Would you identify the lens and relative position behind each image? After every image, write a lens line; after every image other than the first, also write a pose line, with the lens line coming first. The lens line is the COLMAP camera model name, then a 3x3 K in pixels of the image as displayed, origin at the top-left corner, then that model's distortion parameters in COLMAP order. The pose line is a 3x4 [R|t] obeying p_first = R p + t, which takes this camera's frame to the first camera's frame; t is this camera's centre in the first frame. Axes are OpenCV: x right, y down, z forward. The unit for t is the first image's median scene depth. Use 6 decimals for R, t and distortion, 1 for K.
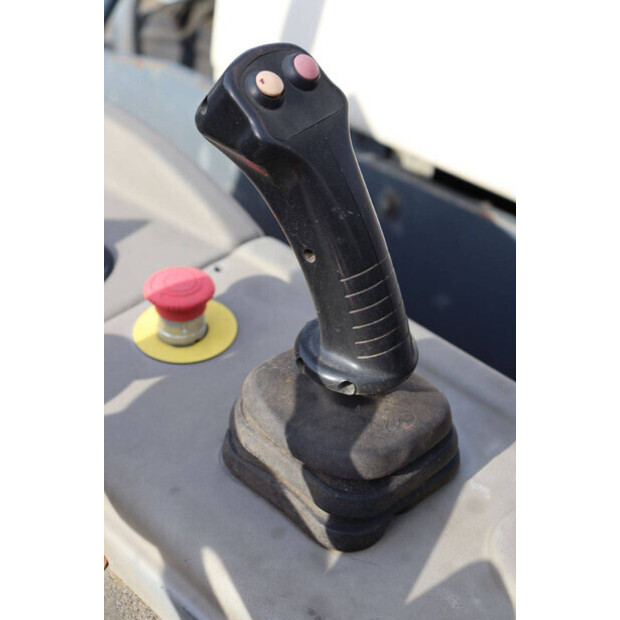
lens RADIAL K [[1008.5, 0, 310.2], [0, 1008.5, 310.8], [0, 0, 1]] dist [0.150561, 0.000000]
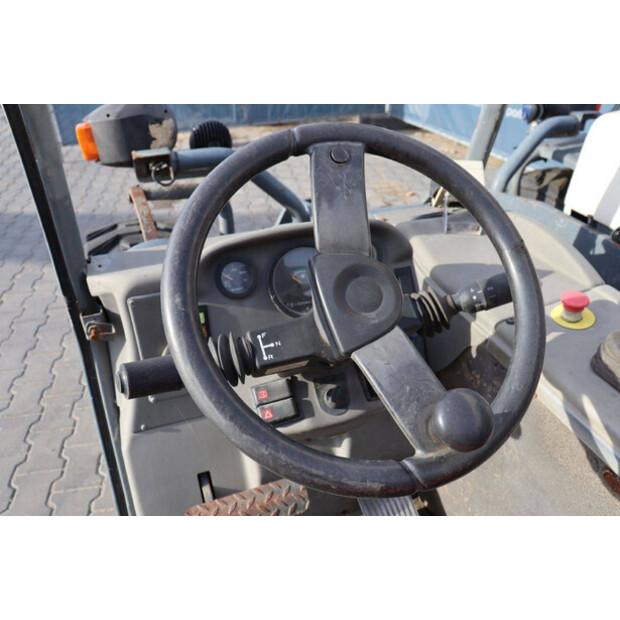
lens RADIAL K [[541.4, 0, 311.1], [0, 541.4, 313.7], [0, 0, 1]] dist [-0.105714, 0.053964]
pose [[0.892794, 0.152441, -0.423887, -0.147596], [-0.156766, 0.987322, 0.024886, 0.080508], [0.422307, 0.044234, 0.905373, -0.440130]]
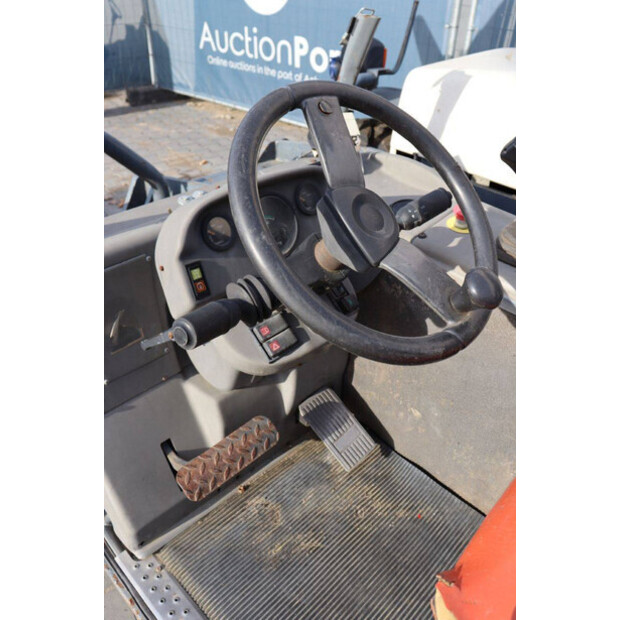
lens RADIAL K [[541.4, 0, 315.0], [0, 541.4, 305.9], [0, 0, 1]] dist [-0.105714, 0.053964]
pose [[0.998502, -0.038430, -0.038954, -0.531134], [0.039937, 0.998454, 0.038667, 0.191259], [0.037408, -0.040165, 0.998493, -0.711888]]
